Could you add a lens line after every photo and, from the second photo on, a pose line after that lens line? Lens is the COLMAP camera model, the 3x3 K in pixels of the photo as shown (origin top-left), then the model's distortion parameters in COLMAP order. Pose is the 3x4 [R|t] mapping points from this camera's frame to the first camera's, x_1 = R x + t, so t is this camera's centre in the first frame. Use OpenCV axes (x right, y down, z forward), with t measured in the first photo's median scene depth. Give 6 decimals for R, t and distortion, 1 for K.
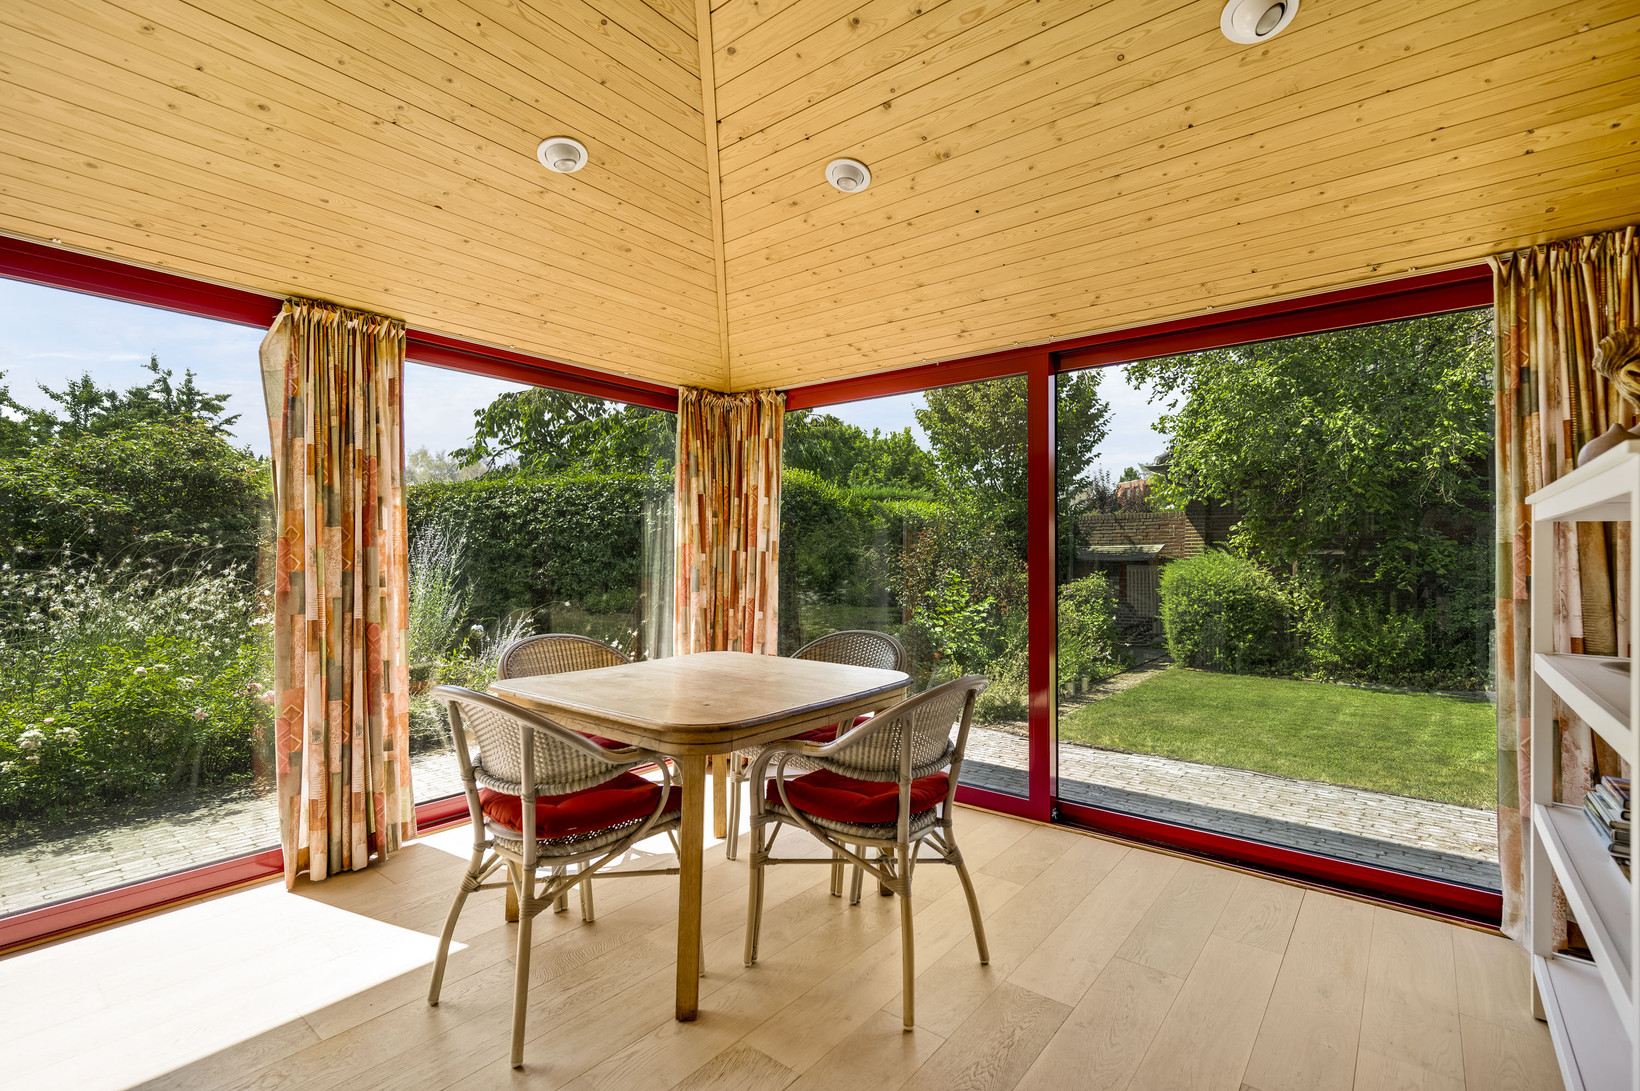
lens RADIAL K [[768.3, 0, 822.3], [0, 768.3, 553.7], [0, 0, 1]] dist [-0.001301, -0.000464]
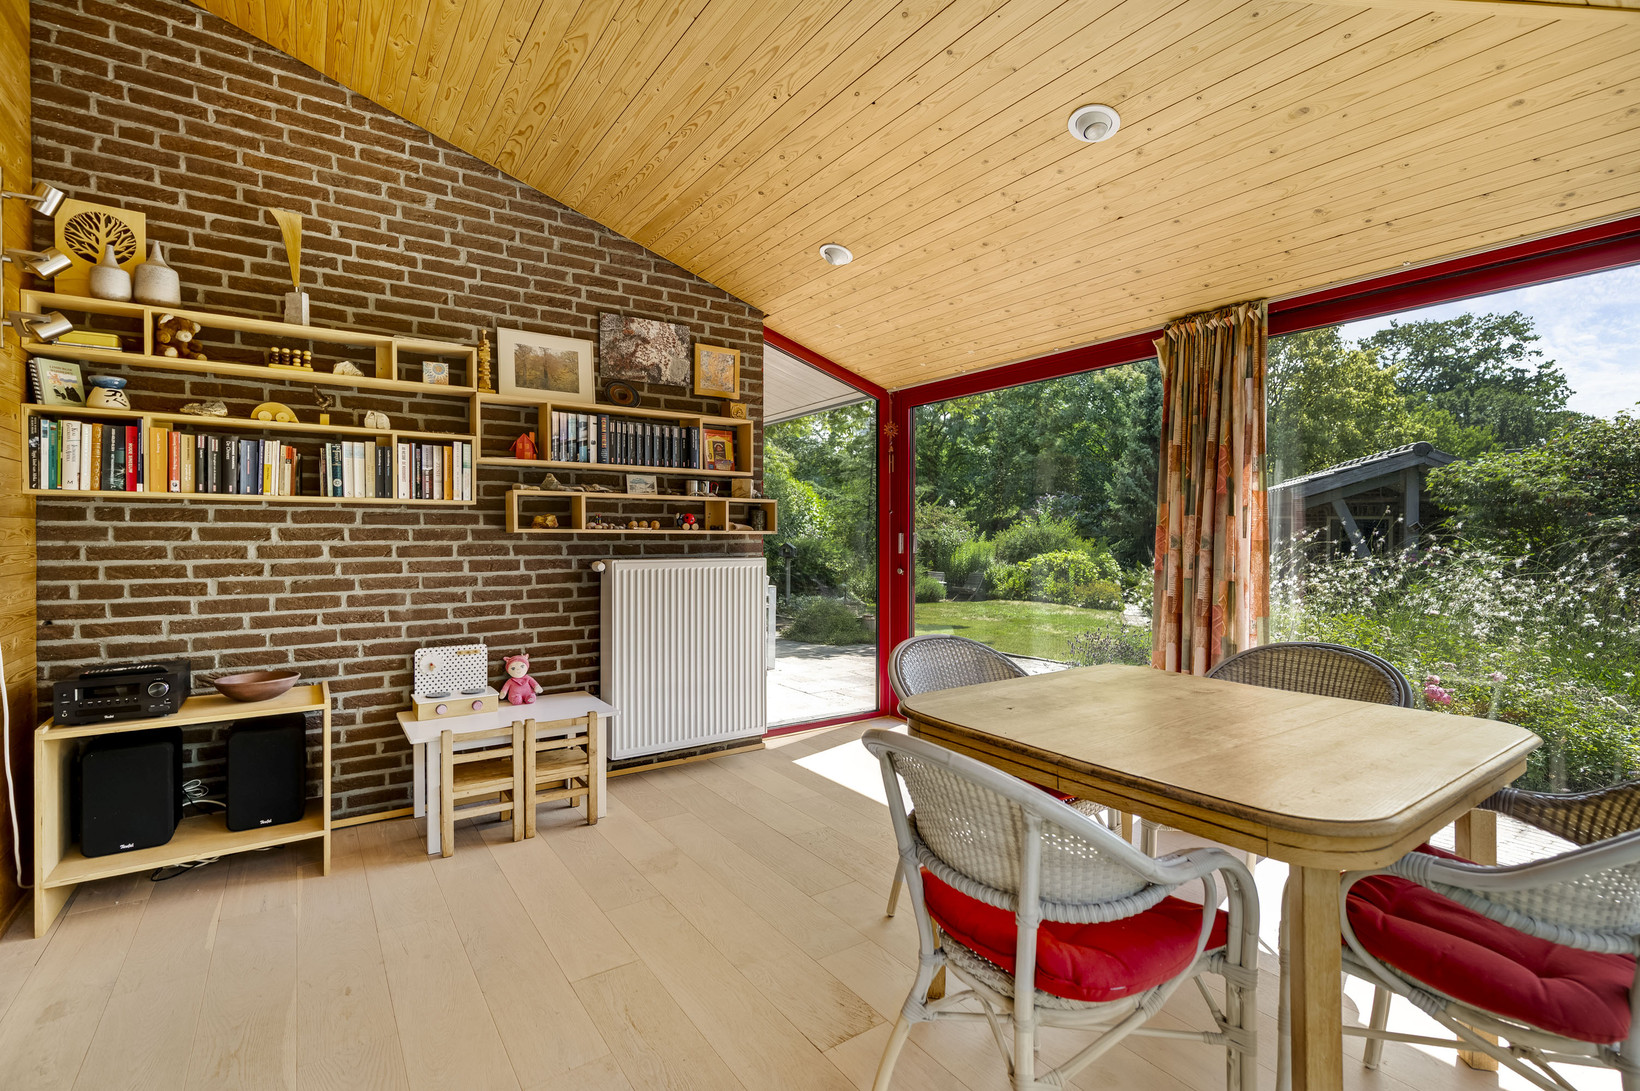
lens RADIAL K [[768.3, 0, 822.3], [0, 768.3, 553.7], [0, 0, 1]] dist [-0.001301, -0.000464]
pose [[-0.306468, 0.021030, -0.951649, 0.578663], [0.002588, 0.999771, 0.021260, -0.005798], [0.951878, 0.004053, -0.306452, 0.823472]]
